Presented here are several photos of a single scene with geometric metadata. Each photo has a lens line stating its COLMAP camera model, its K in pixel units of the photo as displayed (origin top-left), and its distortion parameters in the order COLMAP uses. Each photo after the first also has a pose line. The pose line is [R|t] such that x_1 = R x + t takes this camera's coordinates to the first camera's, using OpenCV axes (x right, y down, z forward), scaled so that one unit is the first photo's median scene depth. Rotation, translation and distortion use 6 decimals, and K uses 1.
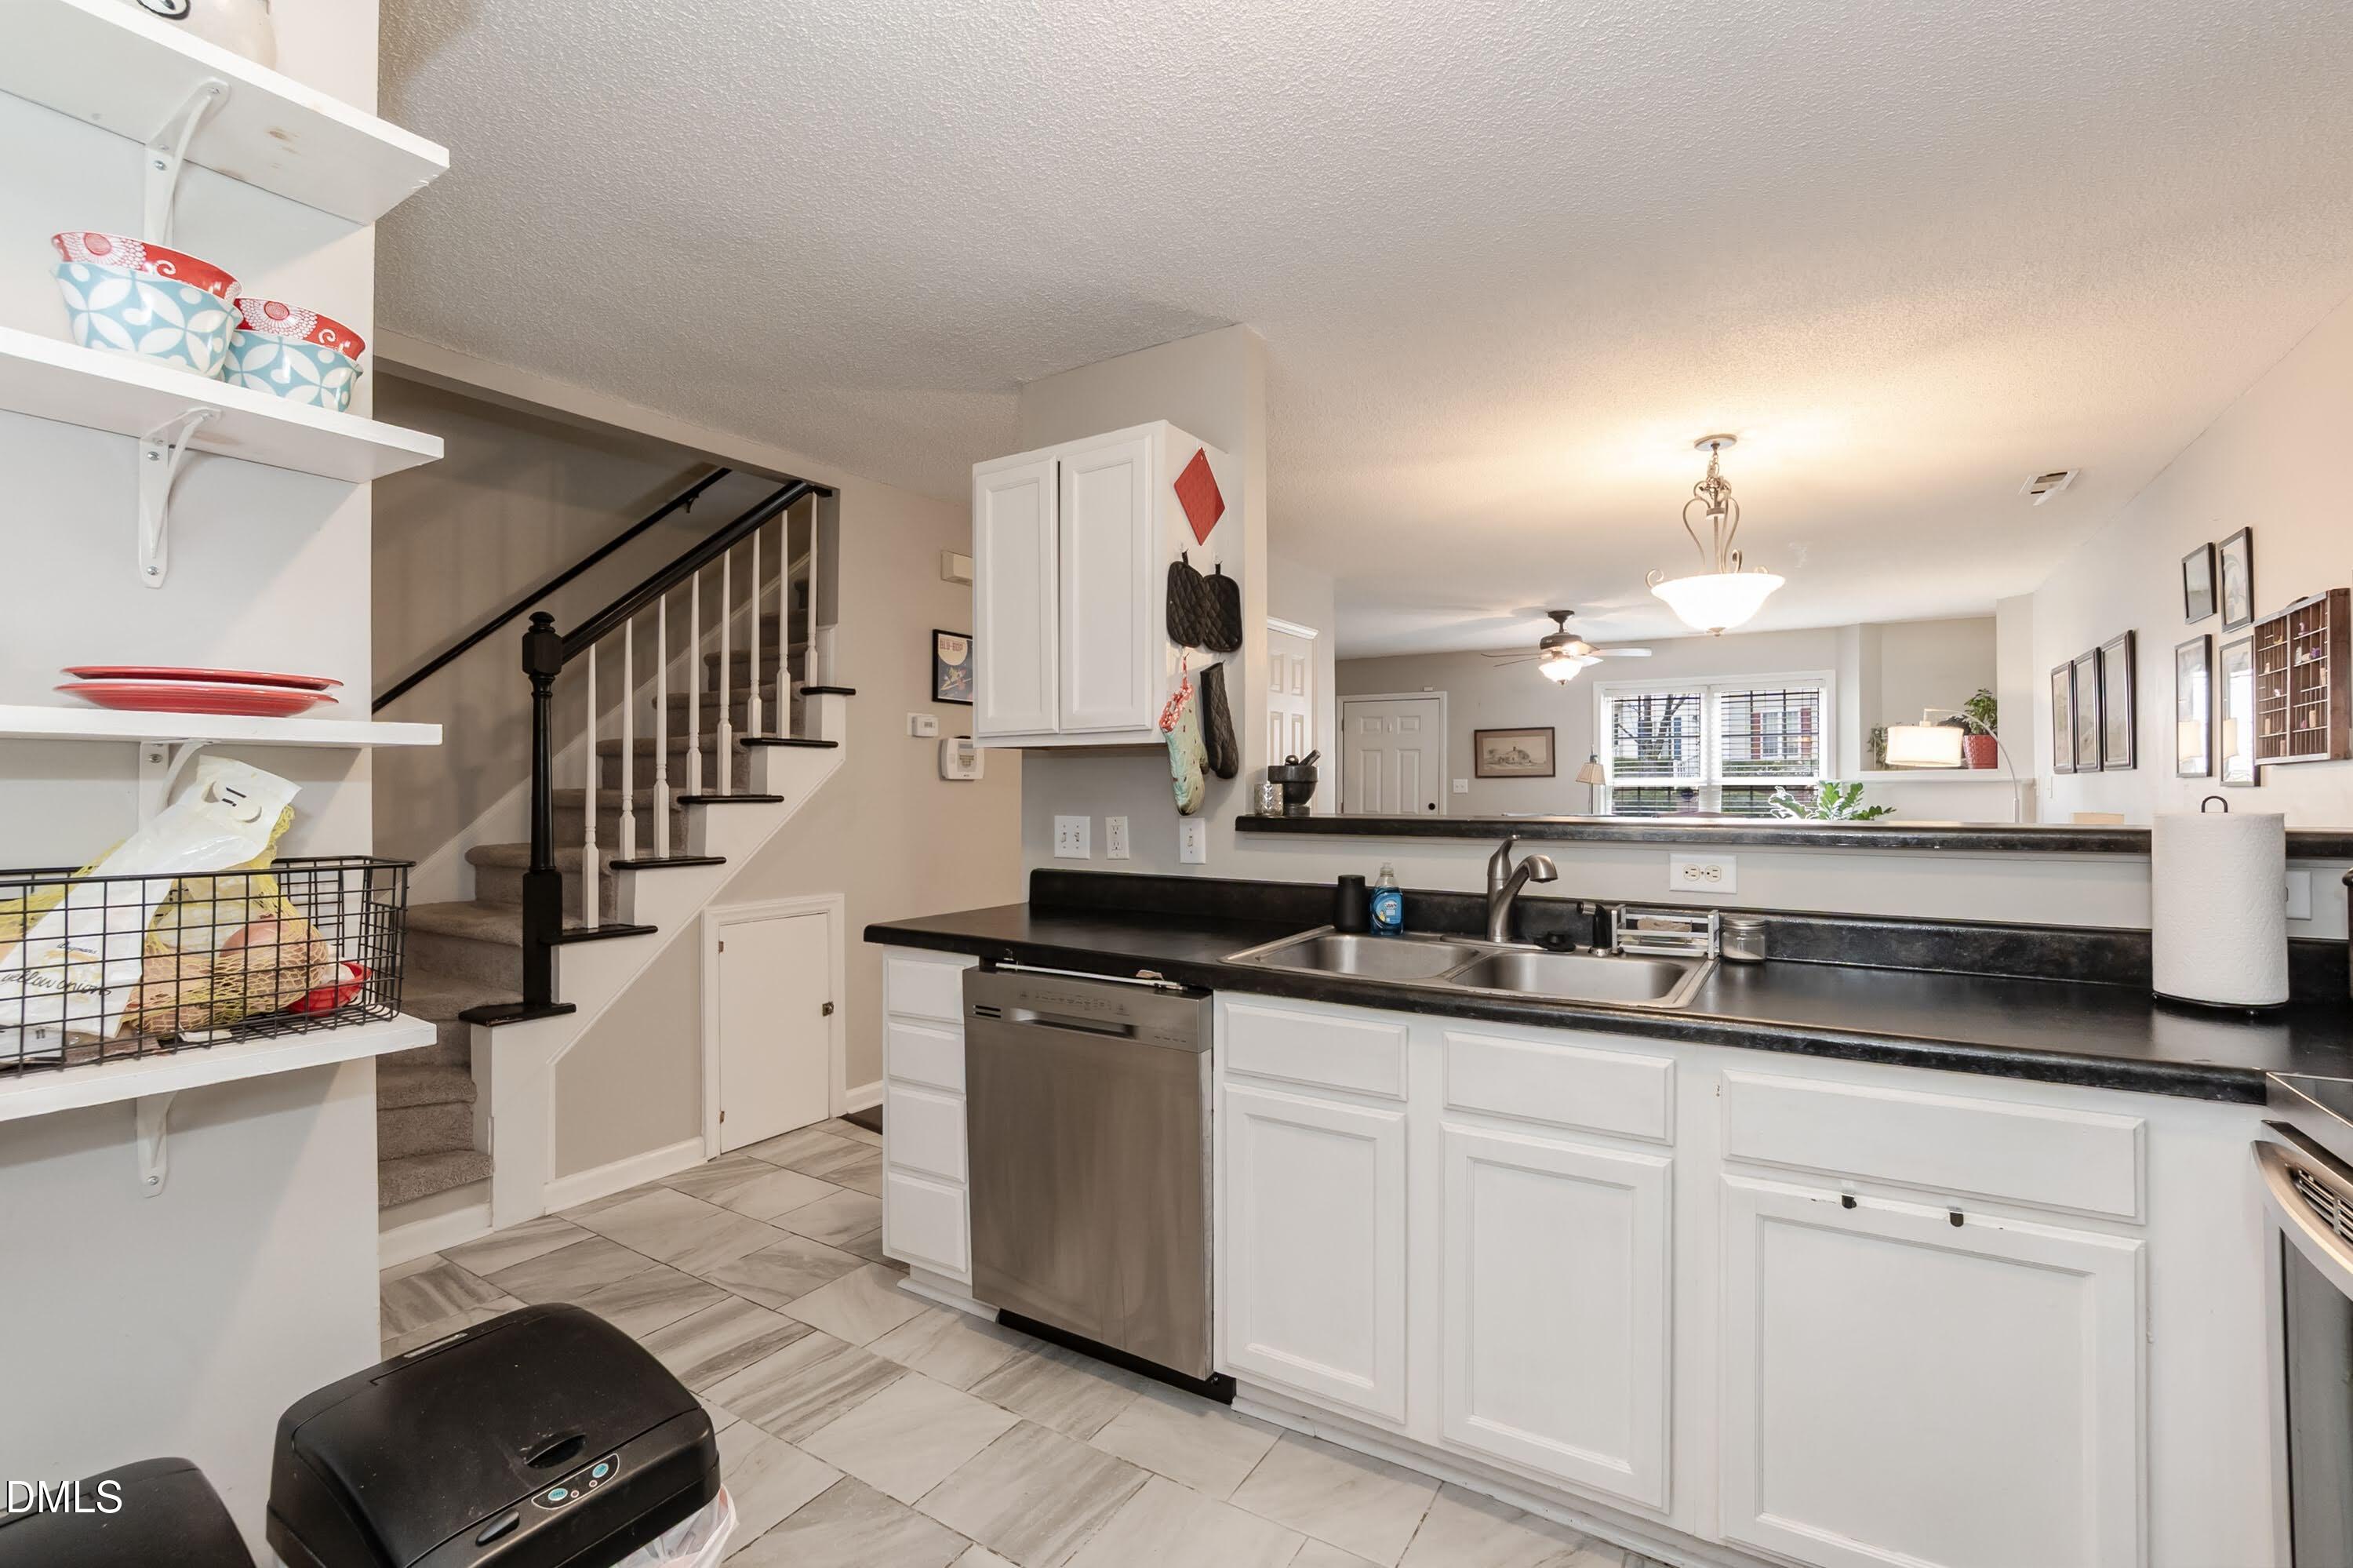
lens RADIAL K [[1049.8, 0, 1198.4], [0, 1049.8, 773.2], [0, 0, 1]] dist [-0.030793, 0.009408]
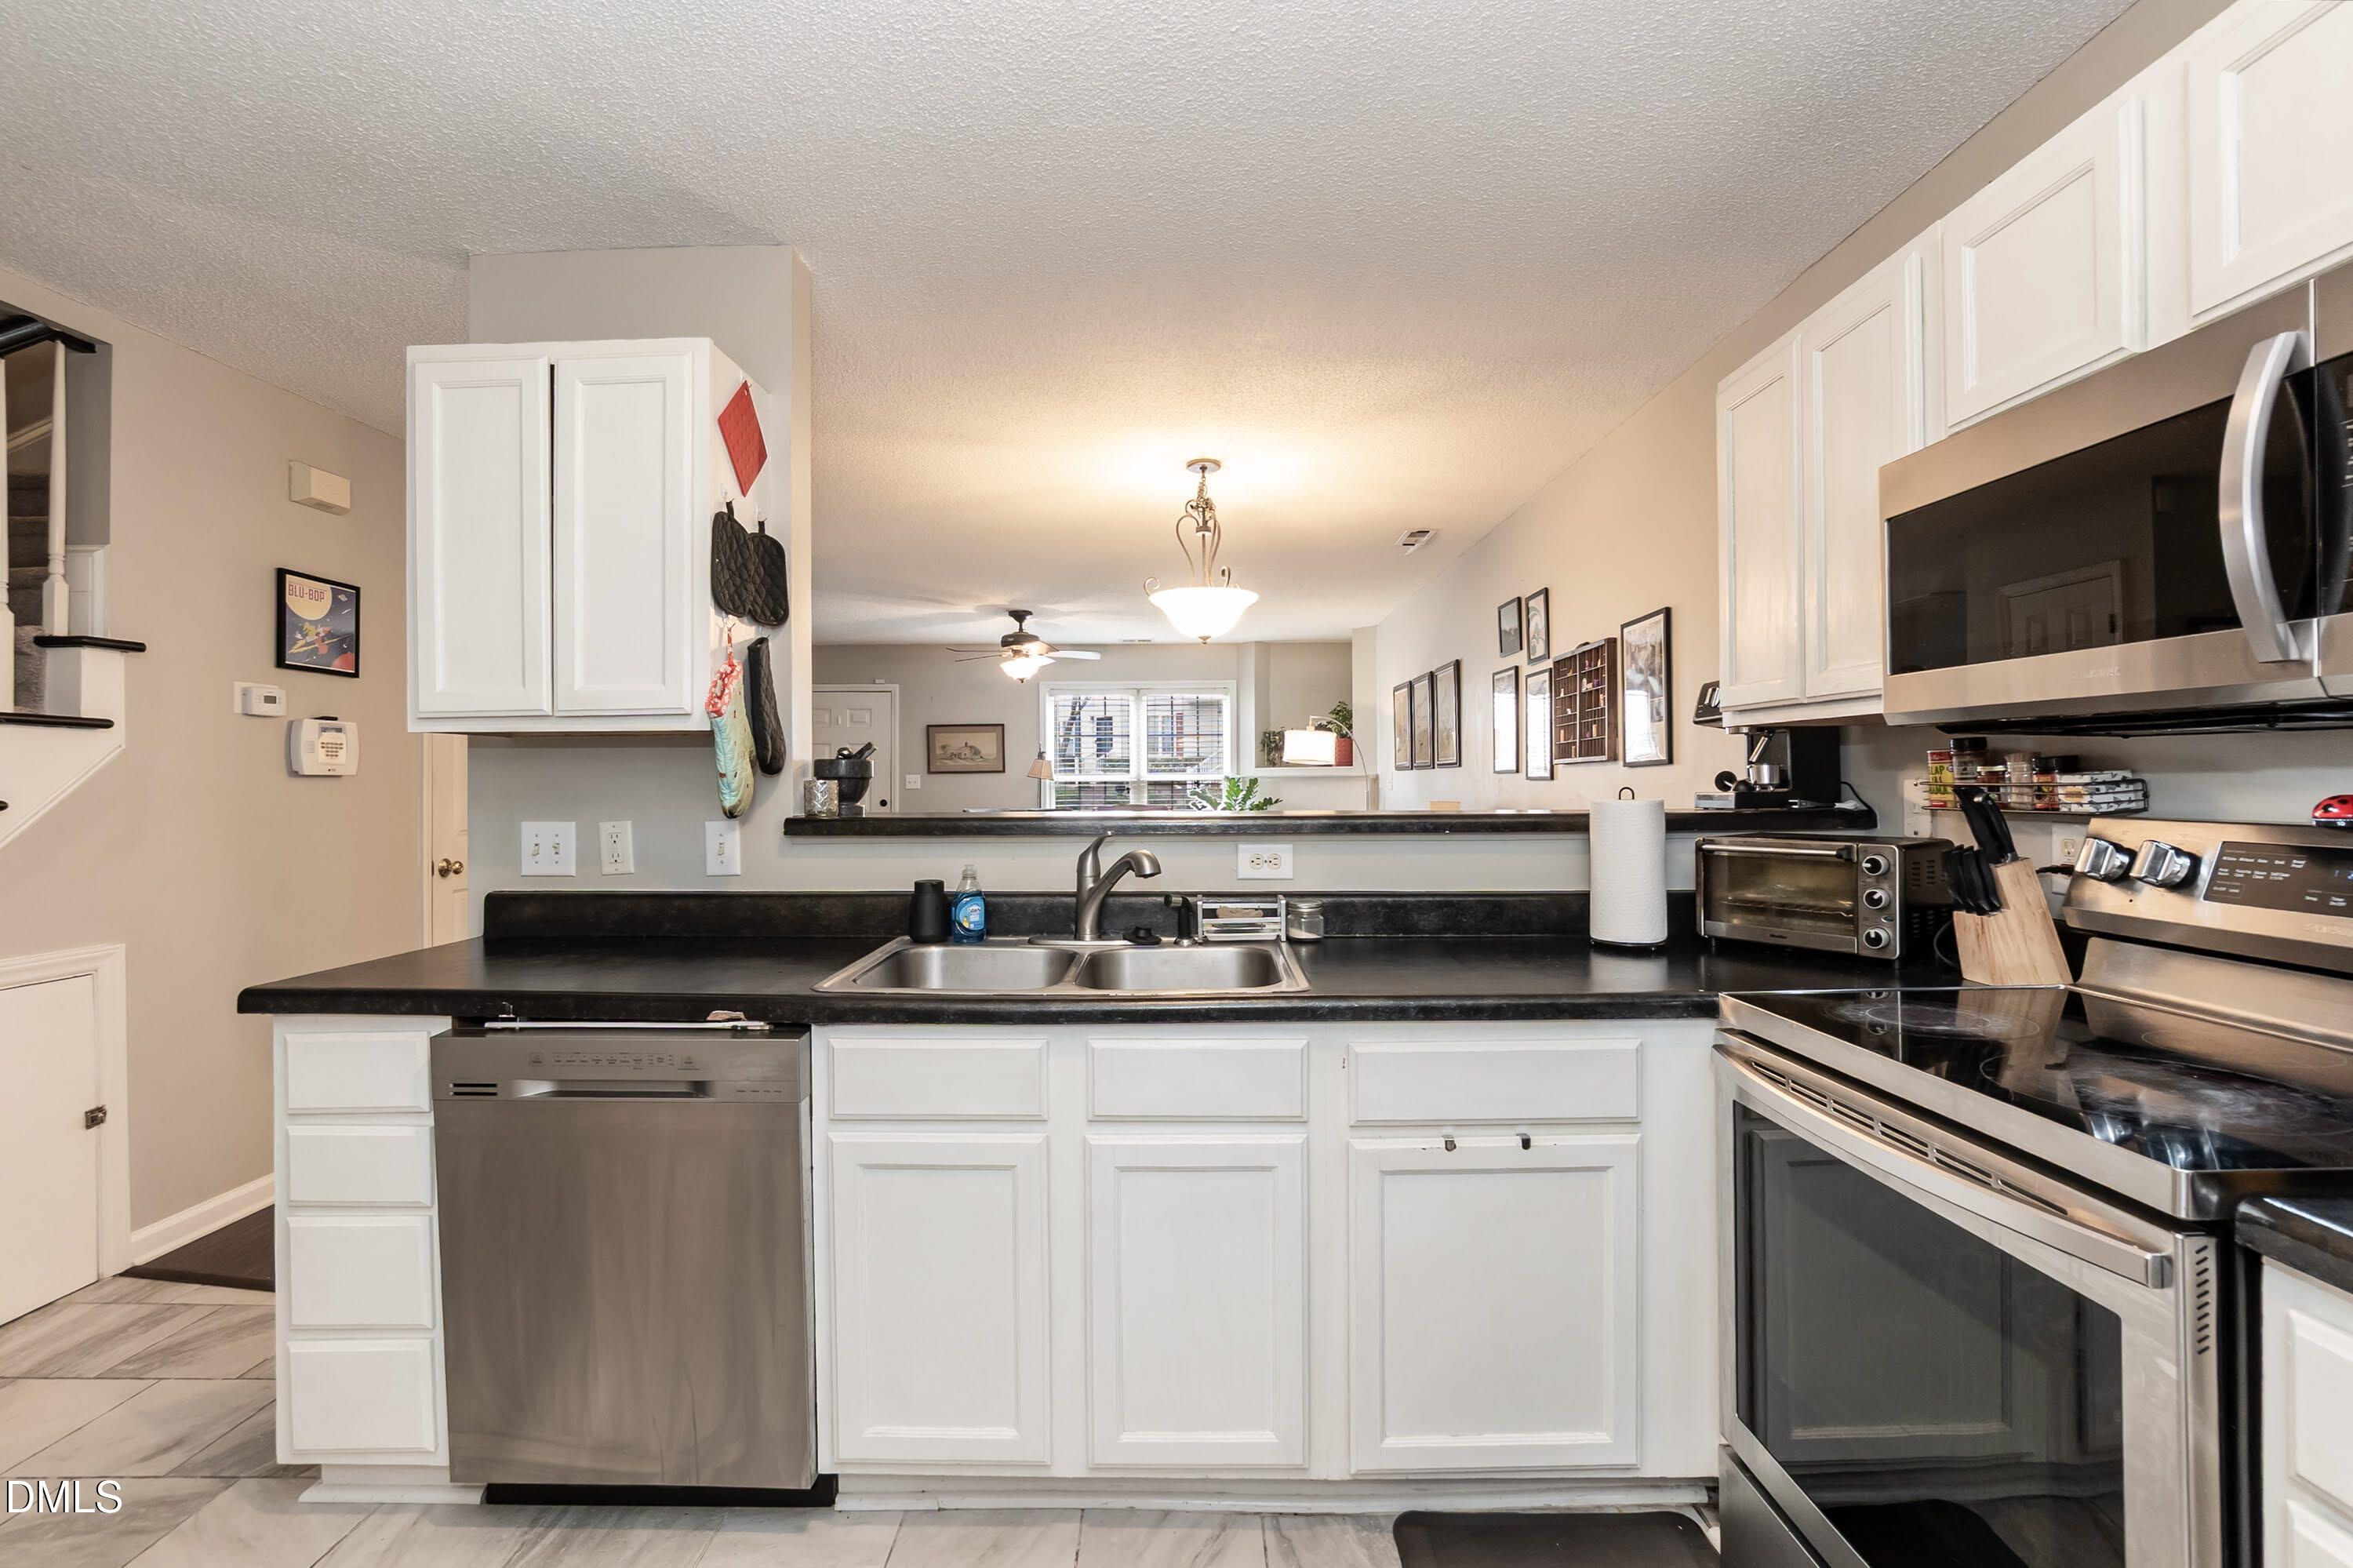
lens RADIAL K [[1049.8, 0, 1182.3], [0, 1049.8, 775.7], [0, 0, 1]] dist [-0.030793, 0.009408]
pose [[0.855034, -0.000920, 0.518571, -0.138369], [-0.002270, 0.999982, 0.005516, 0.001061], [-0.518567, -0.005893, 0.855017, 0.107420]]
